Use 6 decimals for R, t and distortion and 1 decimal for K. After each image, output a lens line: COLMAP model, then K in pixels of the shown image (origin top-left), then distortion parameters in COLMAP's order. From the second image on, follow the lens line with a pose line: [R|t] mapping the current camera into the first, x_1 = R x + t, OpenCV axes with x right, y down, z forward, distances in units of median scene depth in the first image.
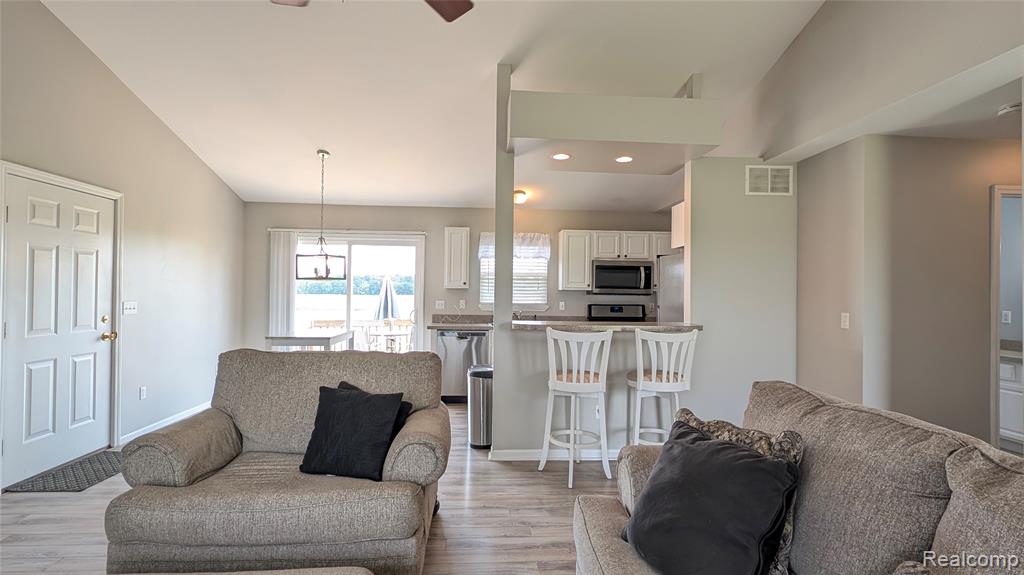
lens RADIAL K [[476.1, 0, 513.9], [0, 476.1, 294.2], [0, 0, 1]] dist [-0.003329, -0.000373]
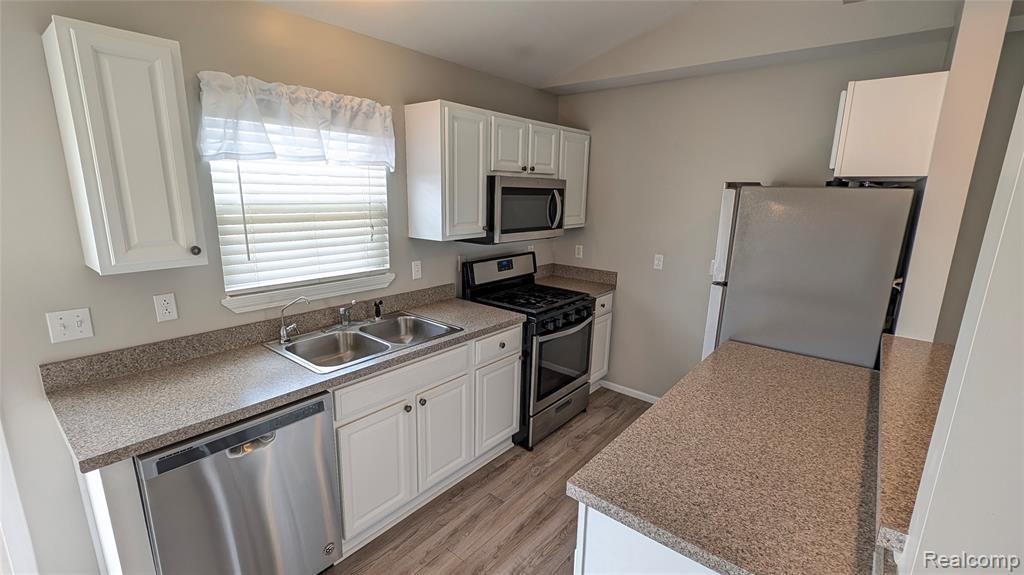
lens RADIAL K [[447.3, 0, 508.5], [0, 447.3, 290.1], [0, 0, 1]] dist [0.019016, 0.000001]
pose [[0.685946, -0.160824, 0.709658, -0.161642], [-0.003550, 0.974519, 0.224278, -0.057792], [-0.727644, -0.156362, 0.667896, 0.637090]]
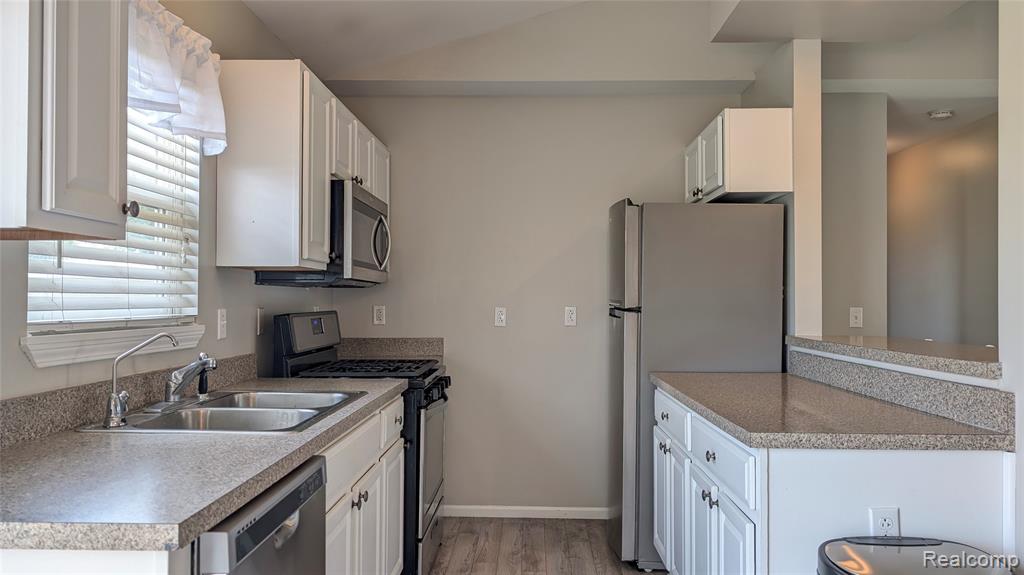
lens RADIAL K [[747.6, 0, 513.6], [0, 747.6, 290.1], [0, 0, 1]] dist [0.007773, -0.001846]
pose [[0.091668, -0.000688, 0.995789, -0.329249], [0.004130, 0.999991, 0.000311, 0.005672], [-0.995781, 0.004084, 0.091670, 0.799022]]
